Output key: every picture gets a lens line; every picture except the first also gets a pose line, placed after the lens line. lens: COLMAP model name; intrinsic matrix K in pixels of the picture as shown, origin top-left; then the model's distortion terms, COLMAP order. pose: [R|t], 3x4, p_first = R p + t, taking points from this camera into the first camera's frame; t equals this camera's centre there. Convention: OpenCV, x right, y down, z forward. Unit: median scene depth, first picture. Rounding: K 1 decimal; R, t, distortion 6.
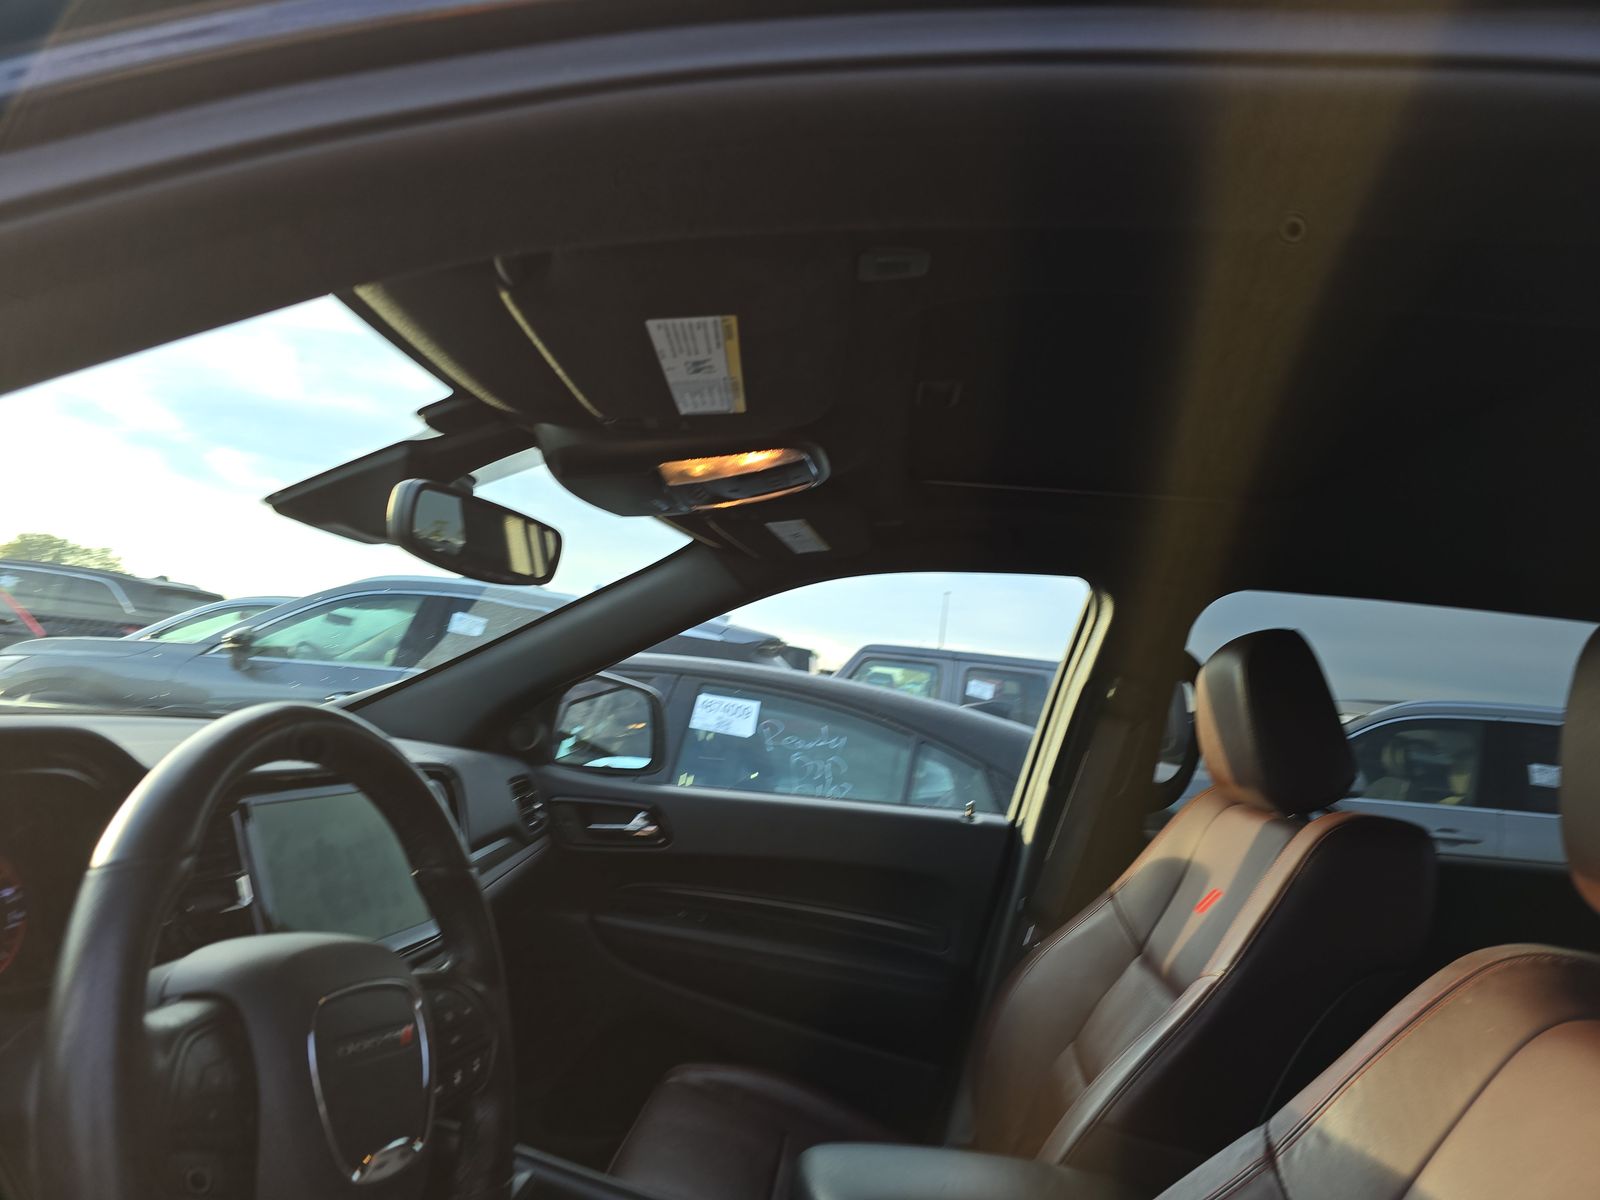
lens RADIAL K [[1054.3, 0, 793.5], [0, 1054.3, 597.5], [0, 0, 1]] dist [0.030070, -0.019731]
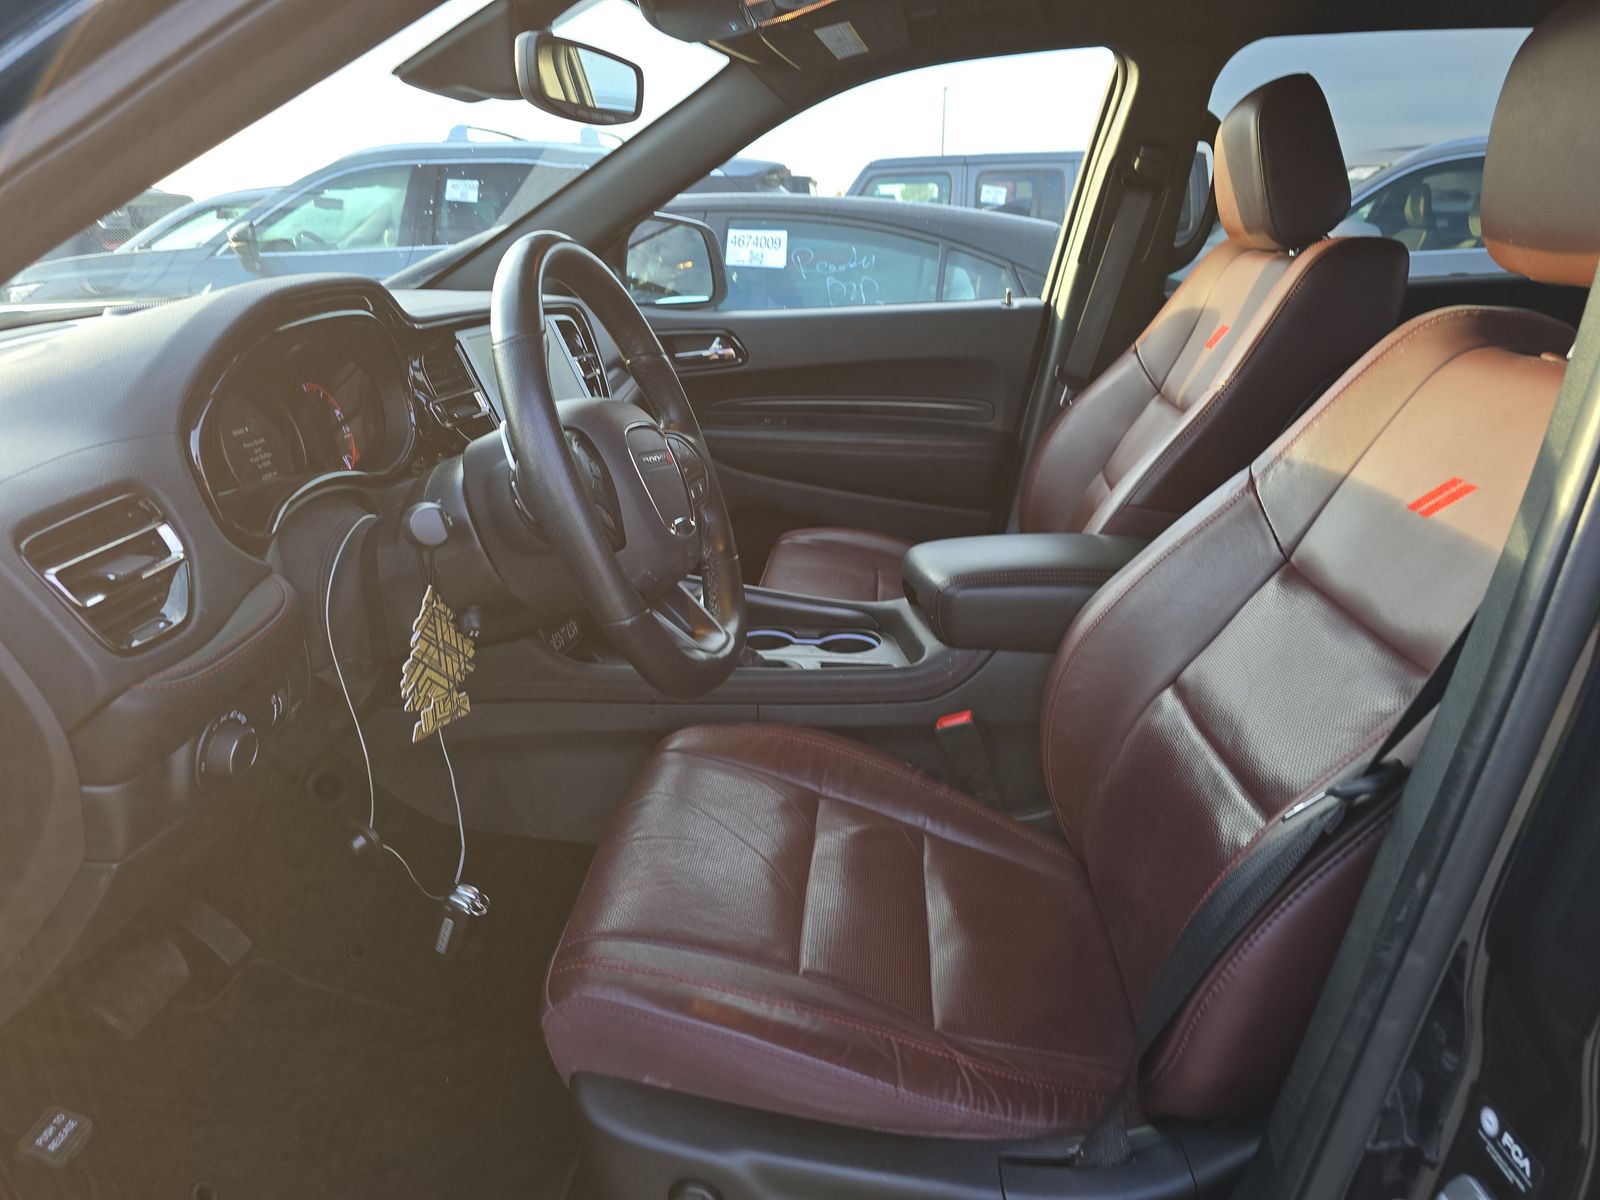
lens RADIAL K [[1054.3, 0, 808.7], [0, 1054.3, 607.2], [0, 0, 1]] dist [0.030070, -0.019731]
pose [[0.991987, -0.123754, -0.025416, -0.054304], [0.123000, 0.900113, 0.417932, 0.002835], [-0.028843, -0.417710, 0.908123, -0.148125]]
